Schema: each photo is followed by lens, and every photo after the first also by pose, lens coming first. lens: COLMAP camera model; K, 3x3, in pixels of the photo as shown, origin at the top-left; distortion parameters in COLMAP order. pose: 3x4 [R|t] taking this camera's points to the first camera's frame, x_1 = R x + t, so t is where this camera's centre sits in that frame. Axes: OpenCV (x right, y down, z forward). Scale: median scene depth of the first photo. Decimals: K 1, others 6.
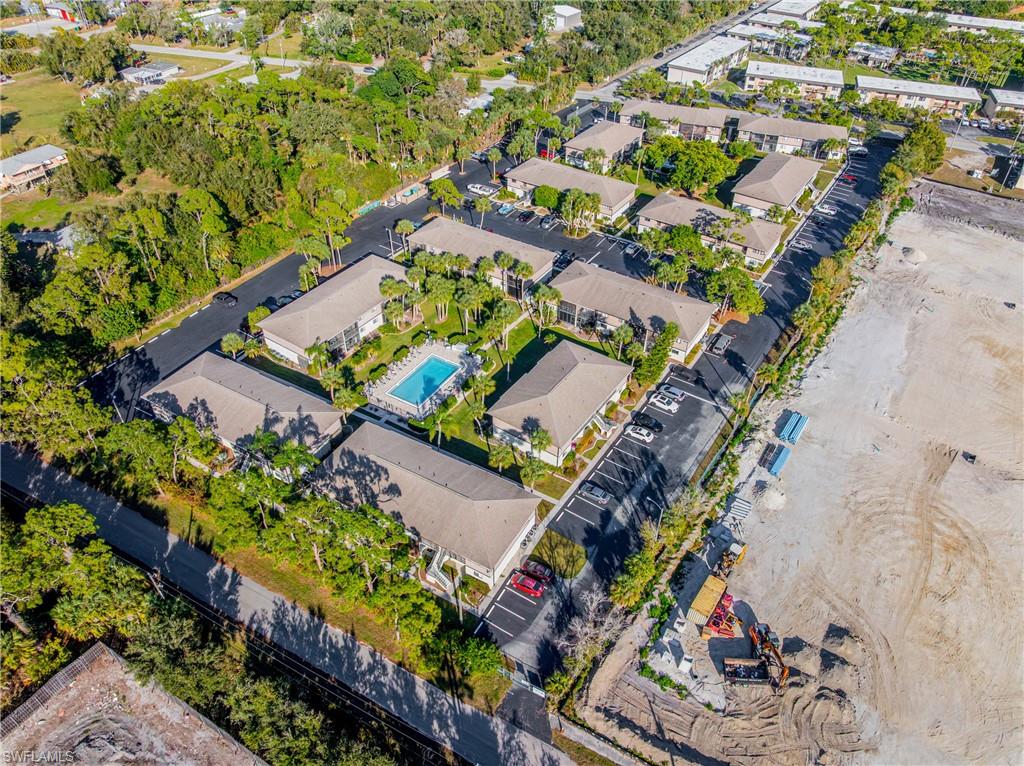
lens RADIAL K [[720.4, 0, 512.0], [0, 720.4, 383.0], [0, 0, 1]] dist [-0.043257, 0.008483]
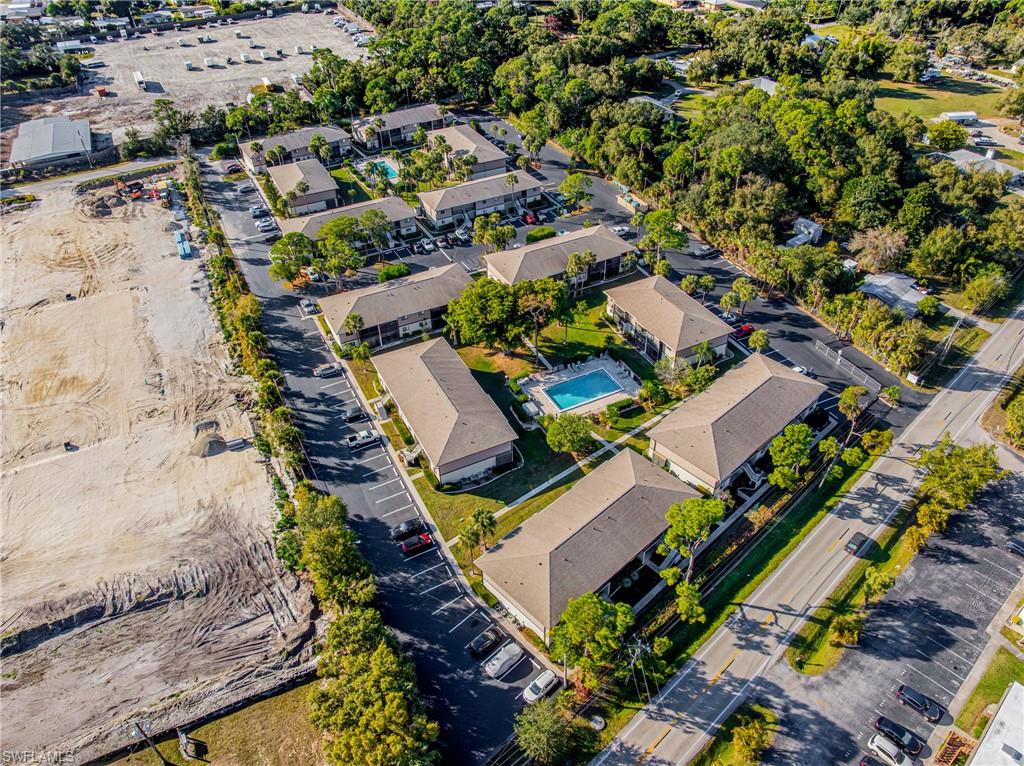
lens RADIAL K [[724.3, 0, 512.0], [0, 724.3, 383.0], [0, 0, 1]] dist [-0.044058, 0.007415]
pose [[-0.485887, 0.543177, -0.684743, 1.254923], [-0.552844, 0.415802, 0.722131, -1.287982], [0.676962, 0.729429, 0.098259, 1.549905]]
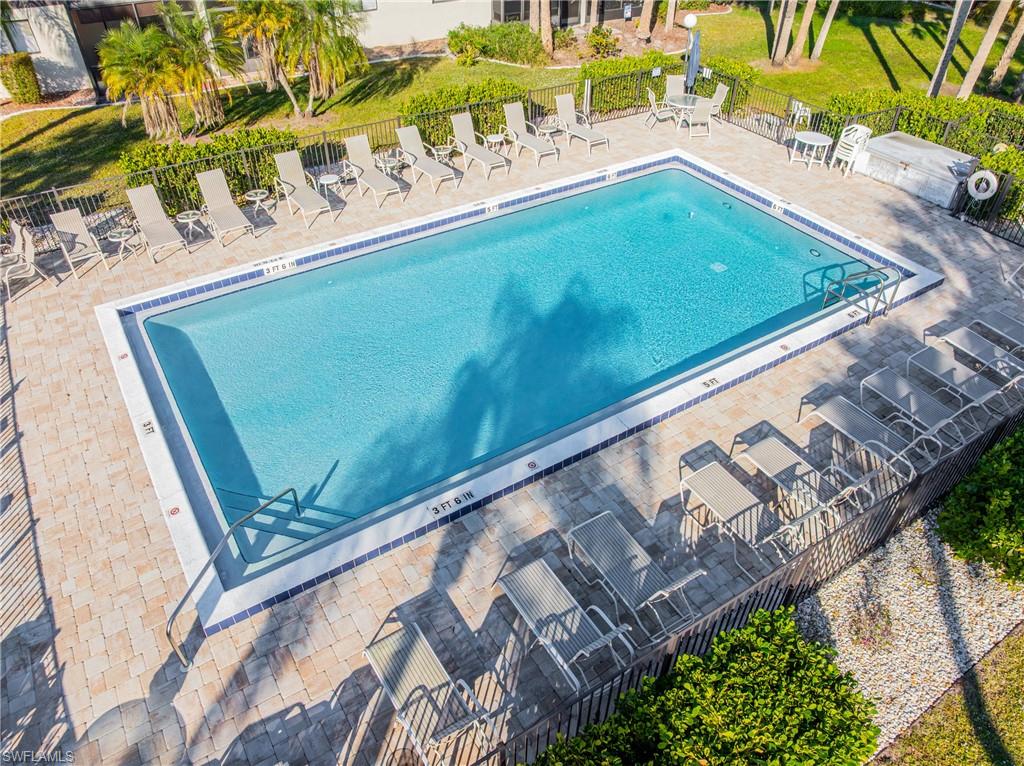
lens RADIAL K [[720.4, 0, 512.0], [0, 720.4, 383.0], [0, 0, 1]] dist [-0.043257, 0.008483]
pose [[0.899623, 0.265138, -0.346957, -0.094284], [-0.269816, 0.962249, 0.035729, 0.005126], [0.343332, 0.061472, 0.937200, 1.006630]]
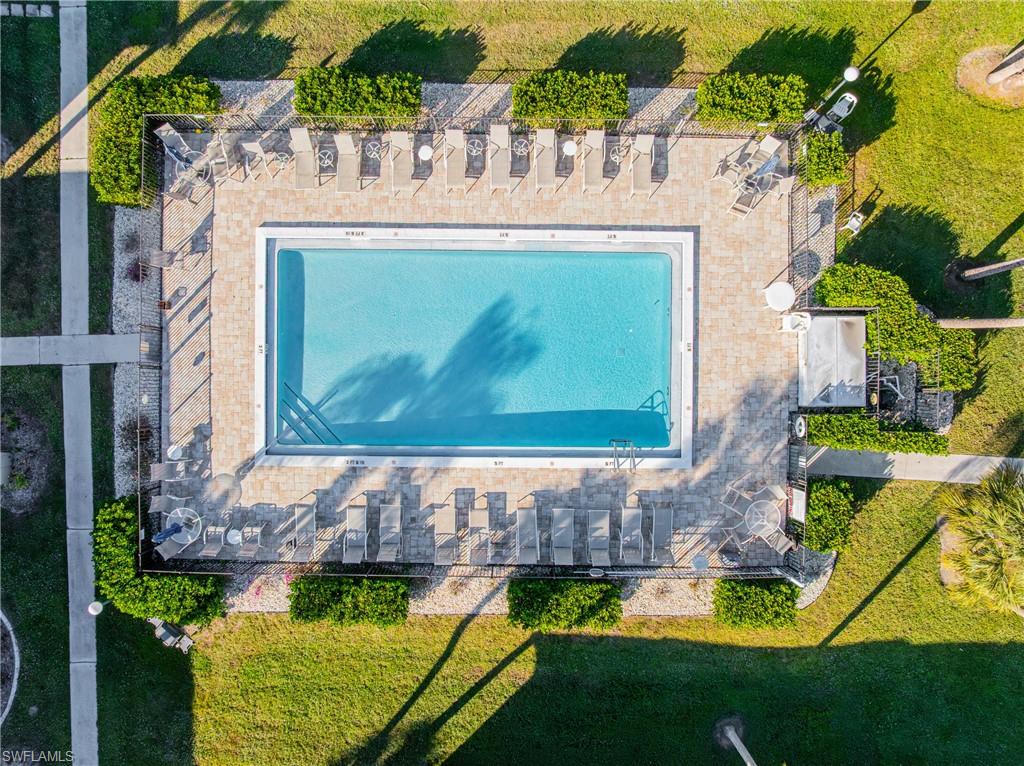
lens RADIAL K [[720.4, 0, 512.0], [0, 720.4, 383.0], [0, 0, 1]] dist [-0.043257, 0.008483]
pose [[0.518155, 0.855107, -0.017554, -0.116667], [-0.544852, 0.345837, 0.763893, -0.155250], [0.659281, -0.386250, 0.645104, 0.990052]]
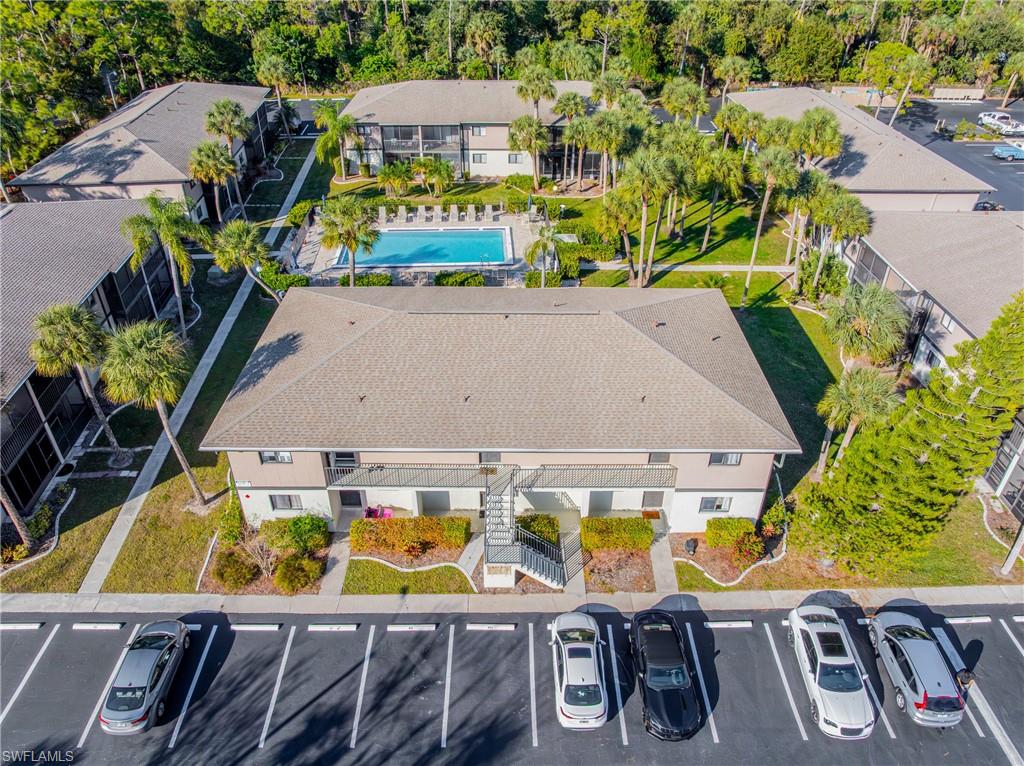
lens RADIAL K [[724.3, 0, 512.0], [0, 724.3, 383.0], [0, 0, 1]] dist [-0.044058, 0.007415]
pose [[0.561490, 0.456878, -0.689922, 0.287070], [-0.528601, 0.839507, 0.125737, -0.021225], [0.636640, 0.294093, 0.712880, 0.822909]]
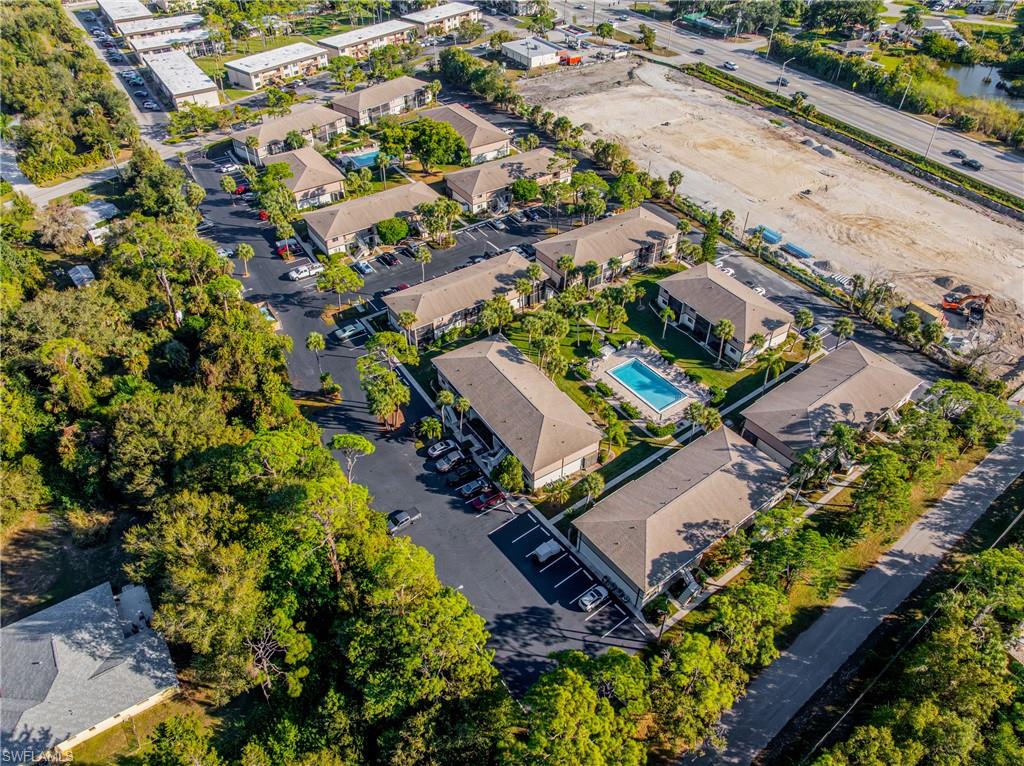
lens RADIAL K [[720.4, 0, 512.0], [0, 720.4, 383.0], [0, 0, 1]] dist [-0.043257, 0.008483]
pose [[0.387169, -0.609750, 0.691596, -0.976974], [0.594748, 0.738339, 0.318010, -0.479749], [-0.704539, 0.288201, 0.648510, 0.542115]]
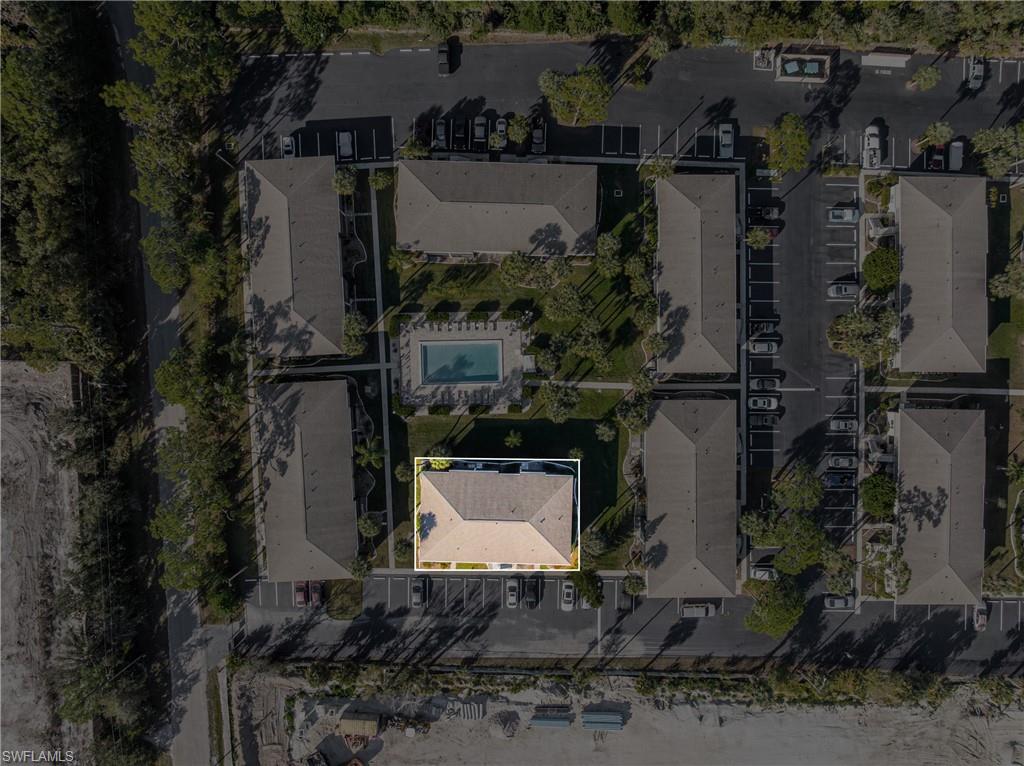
lens RADIAL K [[720.4, 0, 512.0], [0, 720.4, 383.0], [0, 0, 1]] dist [-0.043257, 0.008483]
pose [[0.544580, 0.838667, -0.008371, -0.061697], [-0.540743, 0.358721, 0.760866, -0.814783], [0.641116, -0.409826, 0.648855, 0.481977]]
